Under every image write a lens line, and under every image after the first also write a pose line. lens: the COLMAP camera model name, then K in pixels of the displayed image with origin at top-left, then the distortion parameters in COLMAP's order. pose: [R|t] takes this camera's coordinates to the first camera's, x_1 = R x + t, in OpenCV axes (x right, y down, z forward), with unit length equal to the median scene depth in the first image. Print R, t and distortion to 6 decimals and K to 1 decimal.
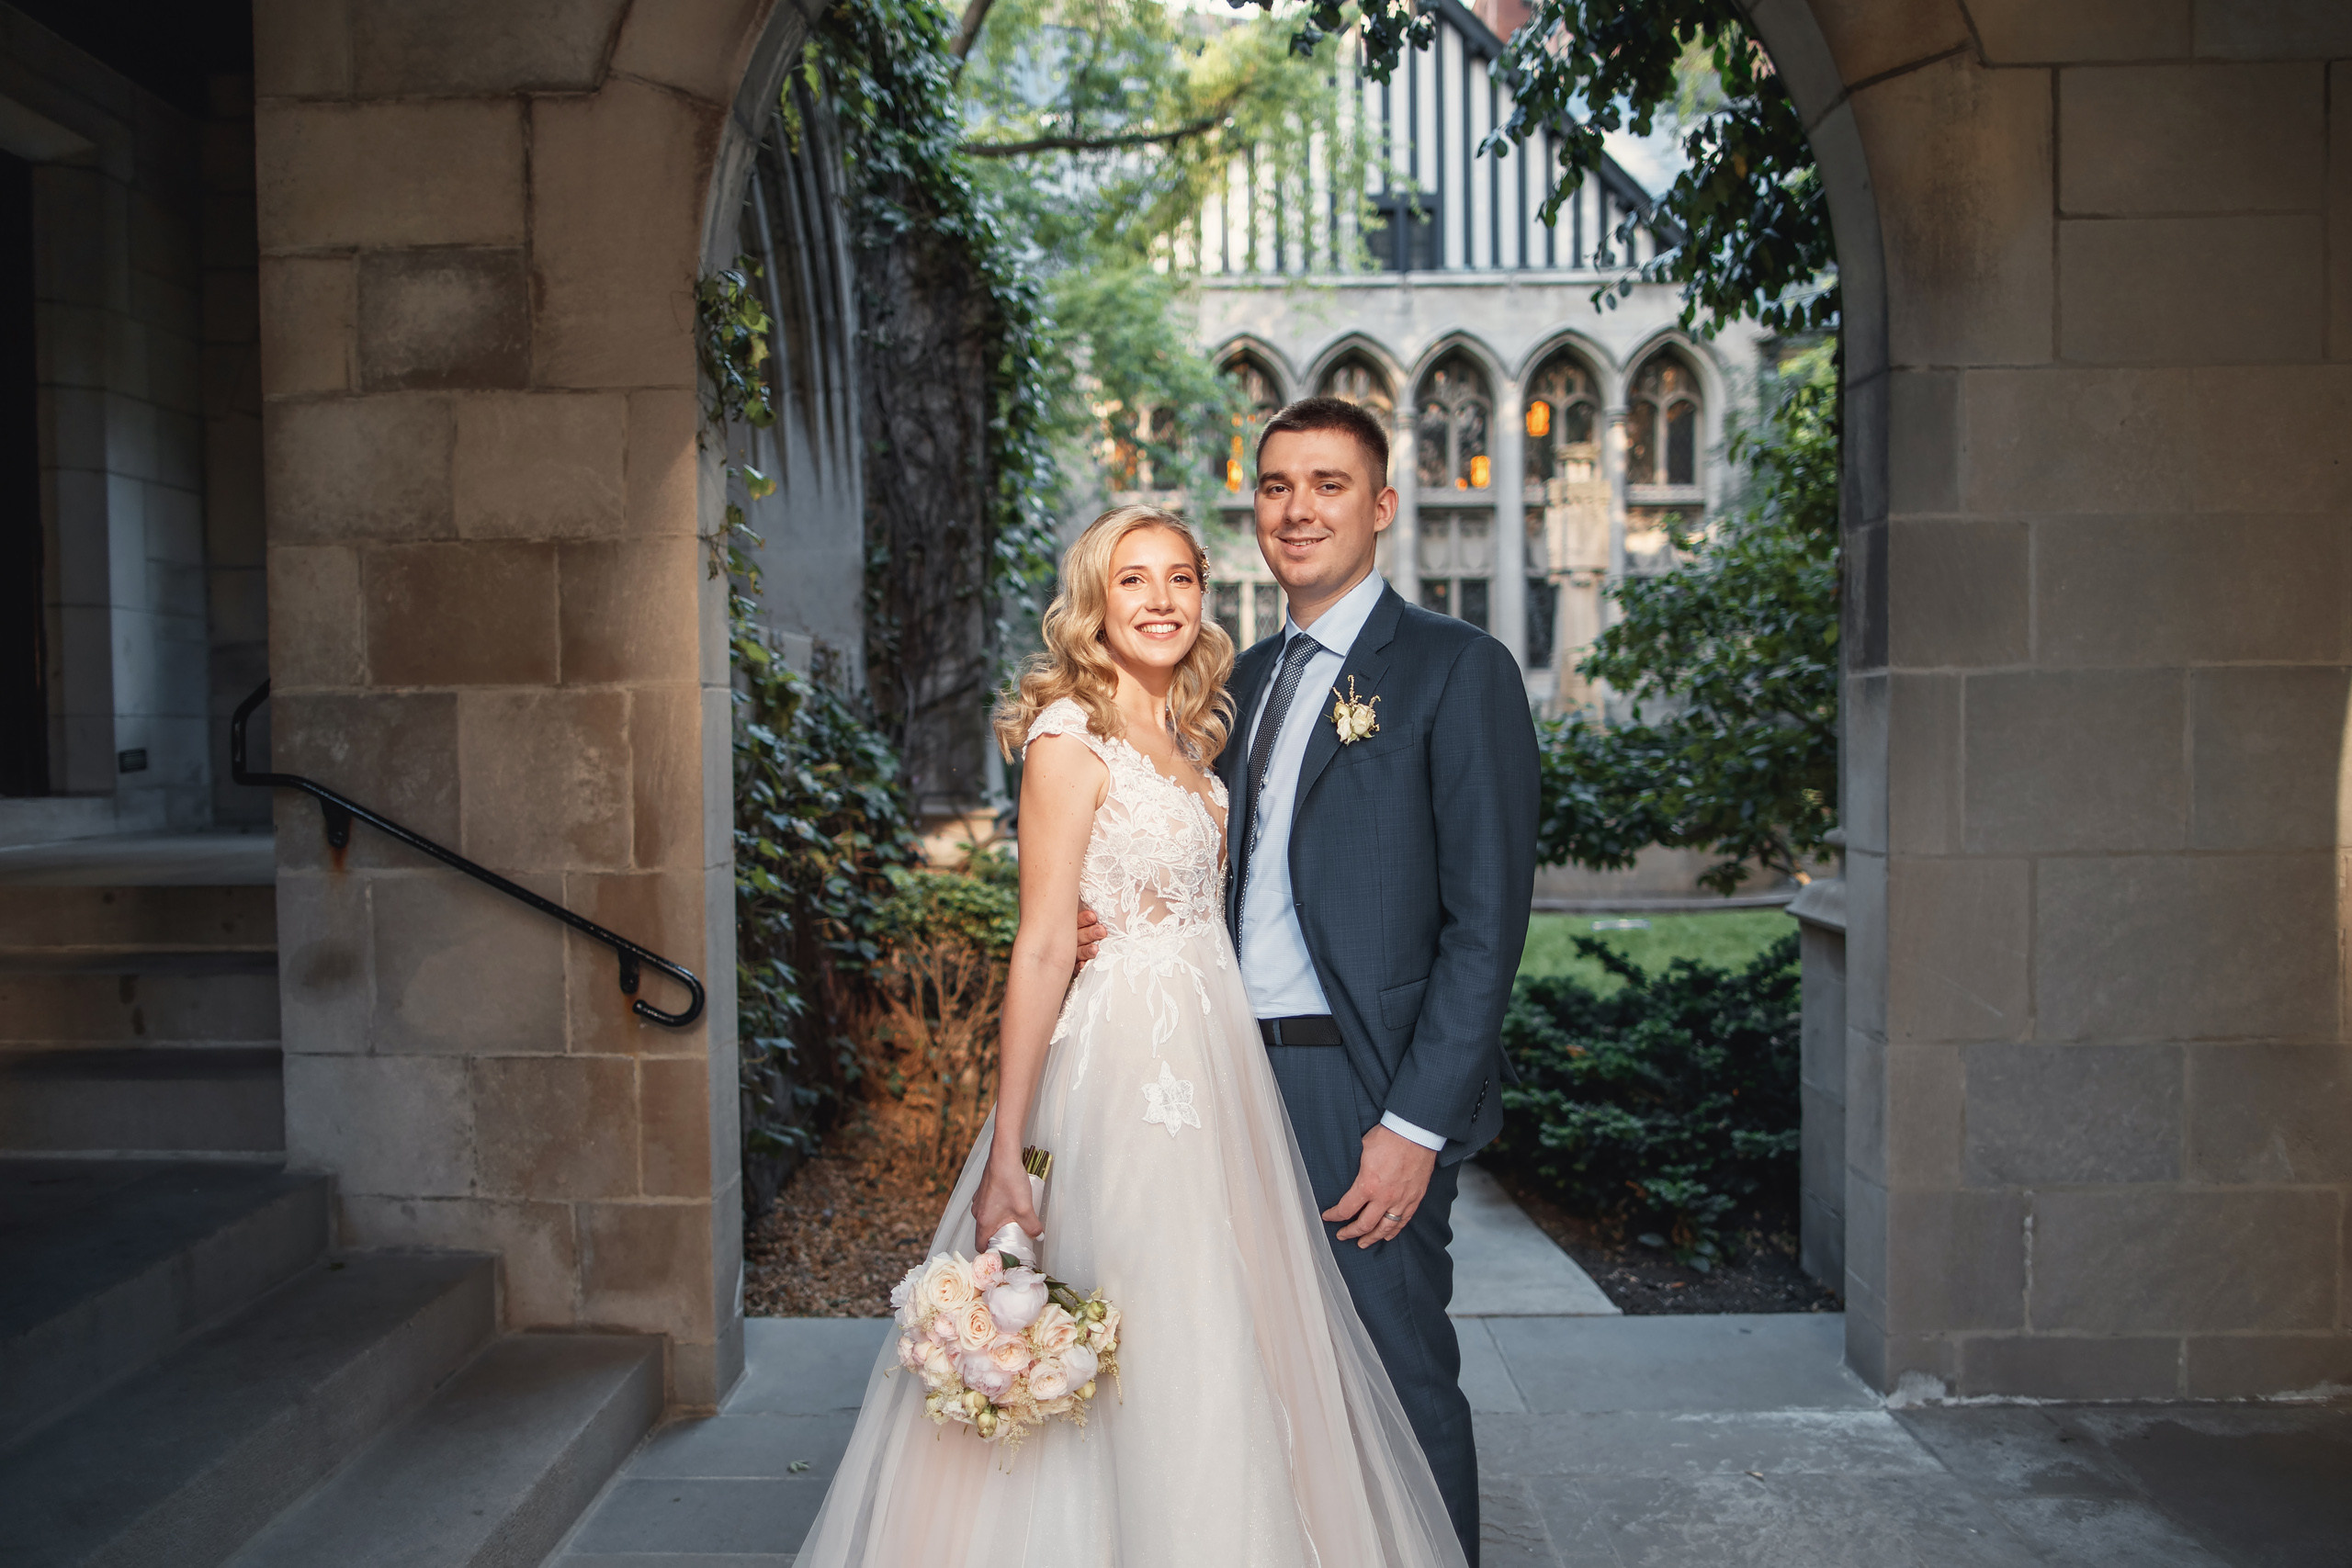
lens RADIAL K [[1650.0, 0, 1151.6], [0, 1650.0, 781.8], [0, 0, 1]] dist [-0.062162, 0.058343]
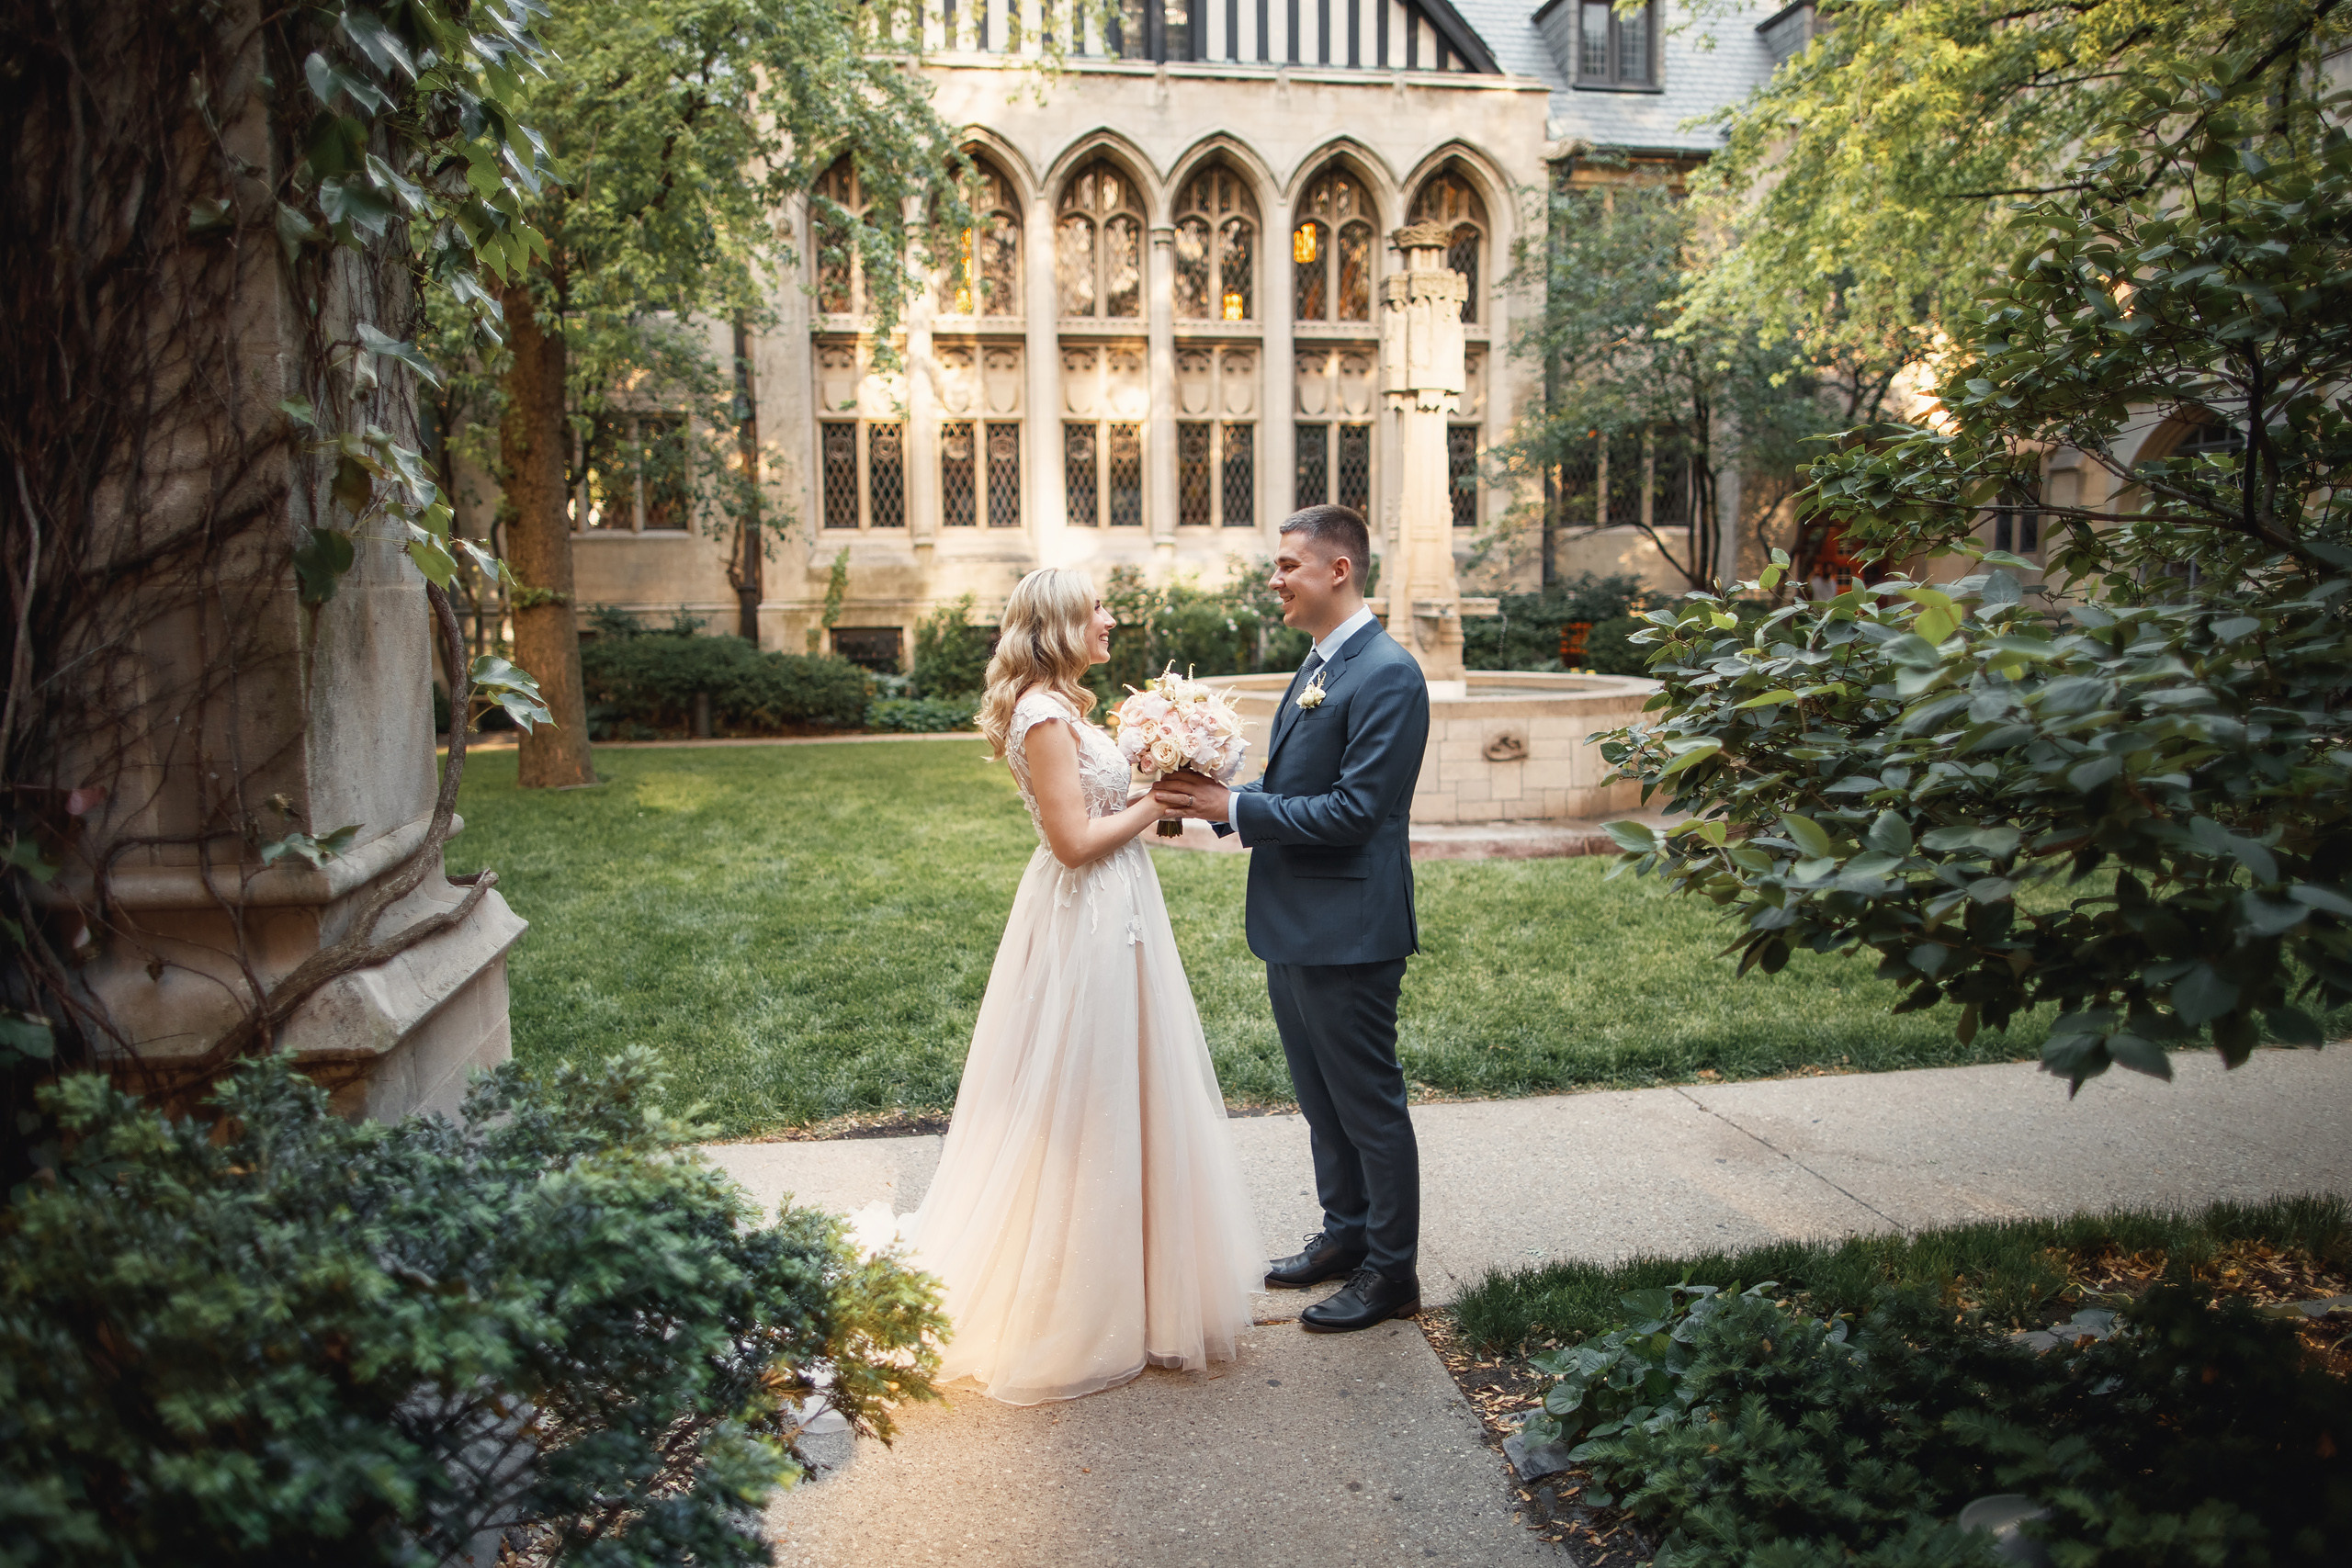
lens RADIAL K [[1621.4, 0, 1176.0], [0, 1621.4, 784.0], [0, 0, 1]] dist [-0.059943, 0.058061]
pose [[0.983353, -0.020203, 0.180581, 0.020862], [0.003952, 0.995942, 0.089907, -0.075852], [-0.181664, -0.087696, 0.979442, 1.328966]]
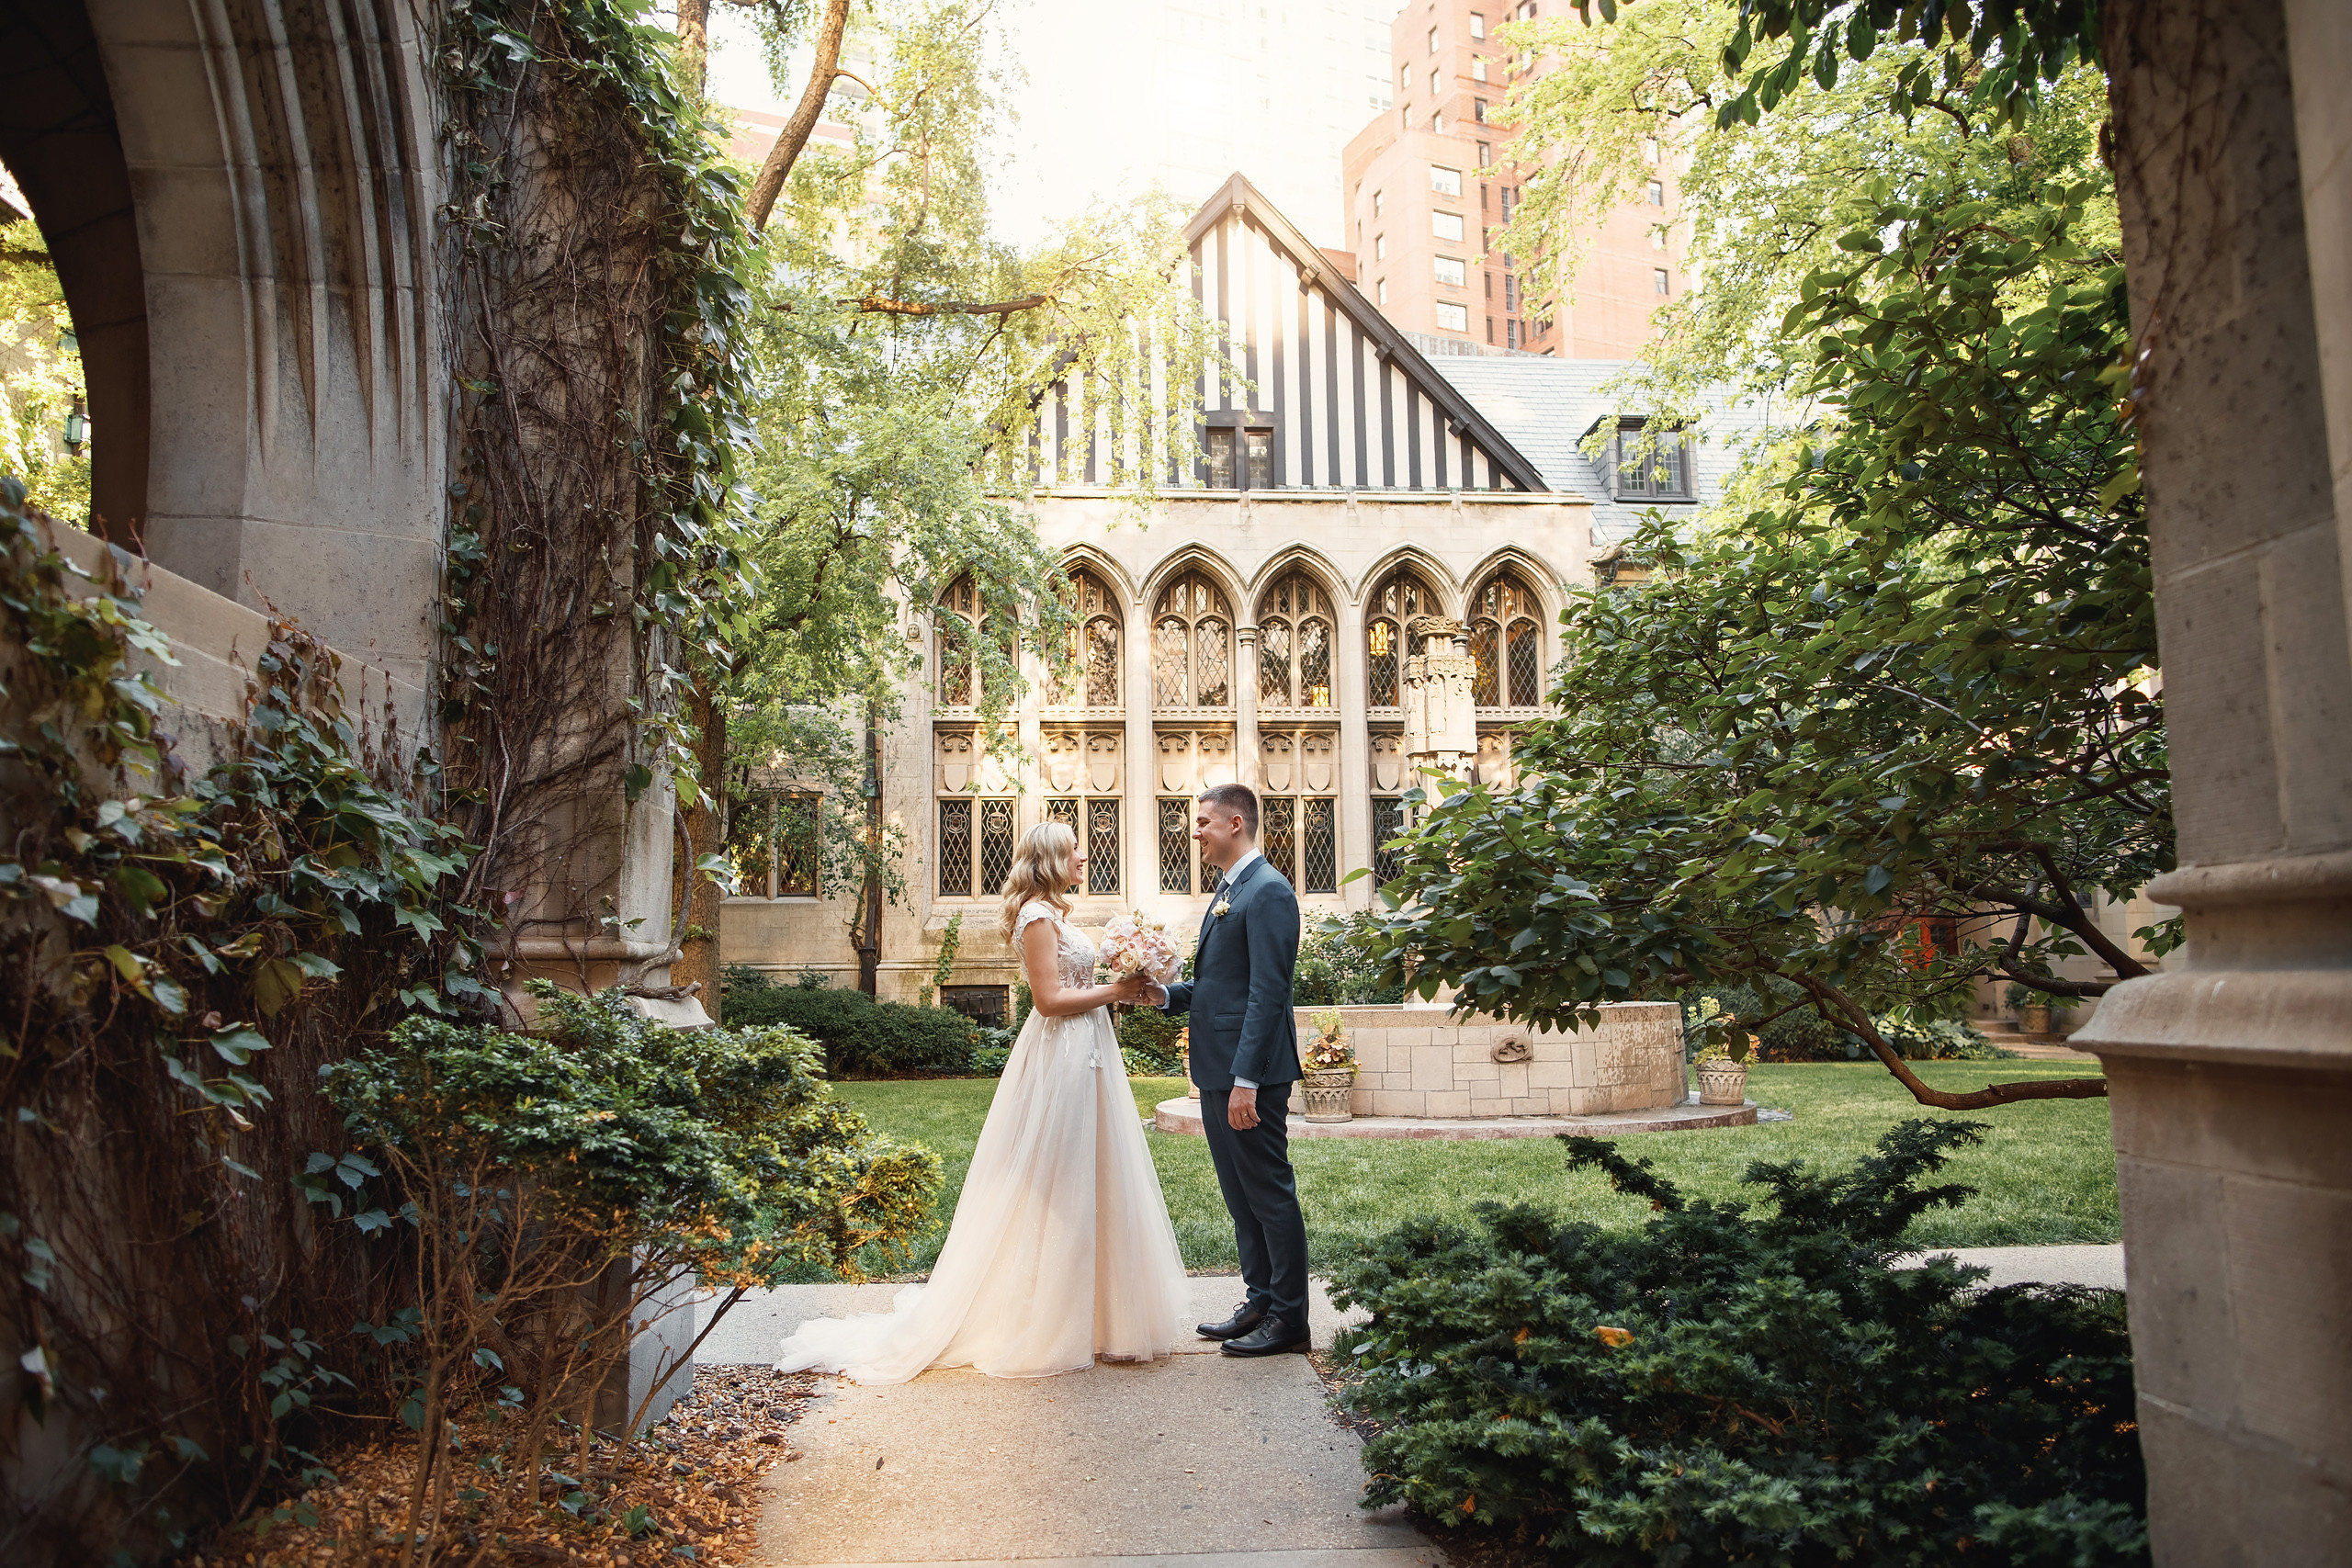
lens RADIAL K [[1621.4, 0, 1176.0], [0, 1621.4, 784.0], [0, 0, 1]] dist [-0.059943, 0.058061]
pose [[0.993869, 0.011234, 0.109994, 0.081955], [0.005252, 0.988905, -0.148456, 0.094601], [-0.110441, 0.148124, 0.982783, 0.714873]]
